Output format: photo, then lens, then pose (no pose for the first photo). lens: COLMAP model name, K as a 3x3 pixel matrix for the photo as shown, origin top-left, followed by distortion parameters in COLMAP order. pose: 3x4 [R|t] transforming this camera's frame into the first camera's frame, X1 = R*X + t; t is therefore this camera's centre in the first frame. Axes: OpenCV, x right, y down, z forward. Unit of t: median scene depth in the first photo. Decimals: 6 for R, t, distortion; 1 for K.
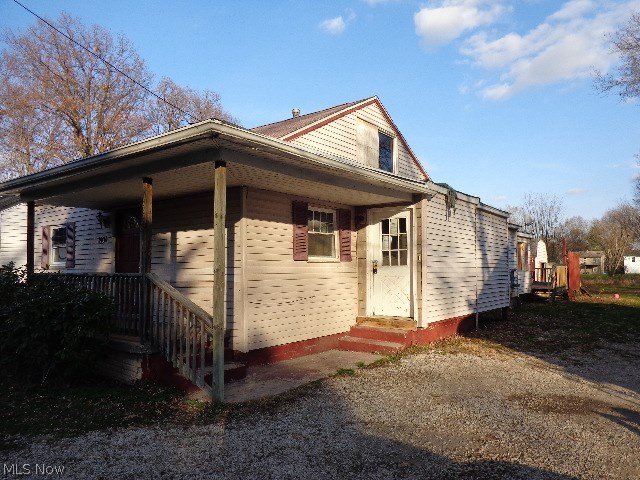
lens RADIAL K [[469.0, 0, 320.0], [0, 469.0, 240.0], [0, 0, 1]] dist [0.033000, -0.000963]
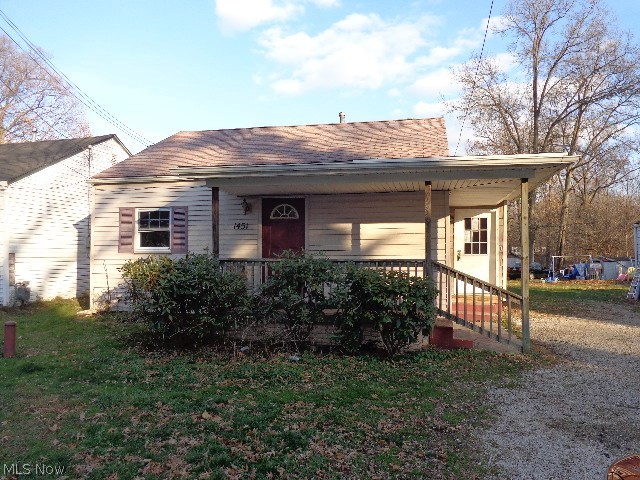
lens RADIAL K [[469.0, 0, 320.0], [0, 469.0, 240.0], [0, 0, 1]] dist [0.033000, -0.000963]
pose [[0.919784, 0.022155, 0.391799, -0.747990], [-0.034333, 0.999120, 0.024102, -0.001642], [-0.390921, -0.035620, 0.919735, -0.030393]]
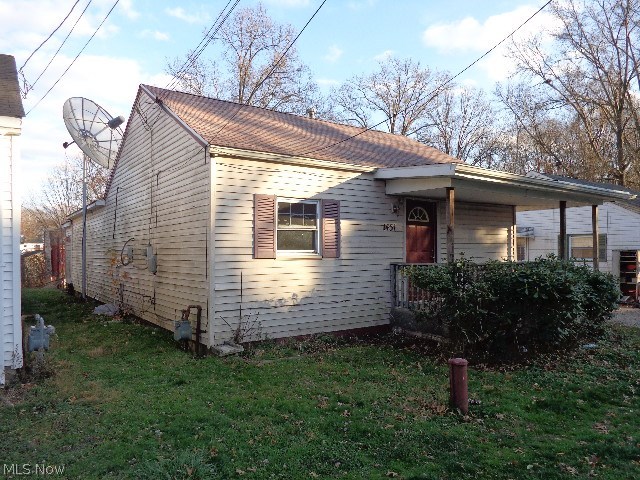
lens RADIAL K [[469.0, 0, 320.0], [0, 469.0, 240.0], [0, 0, 1]] dist [0.033000, -0.000963]
pose [[0.304854, 0.025856, 0.952048, -1.466217], [-0.060292, 0.998150, -0.007802, 0.040633], [-0.950489, -0.055022, 0.305849, 0.866597]]
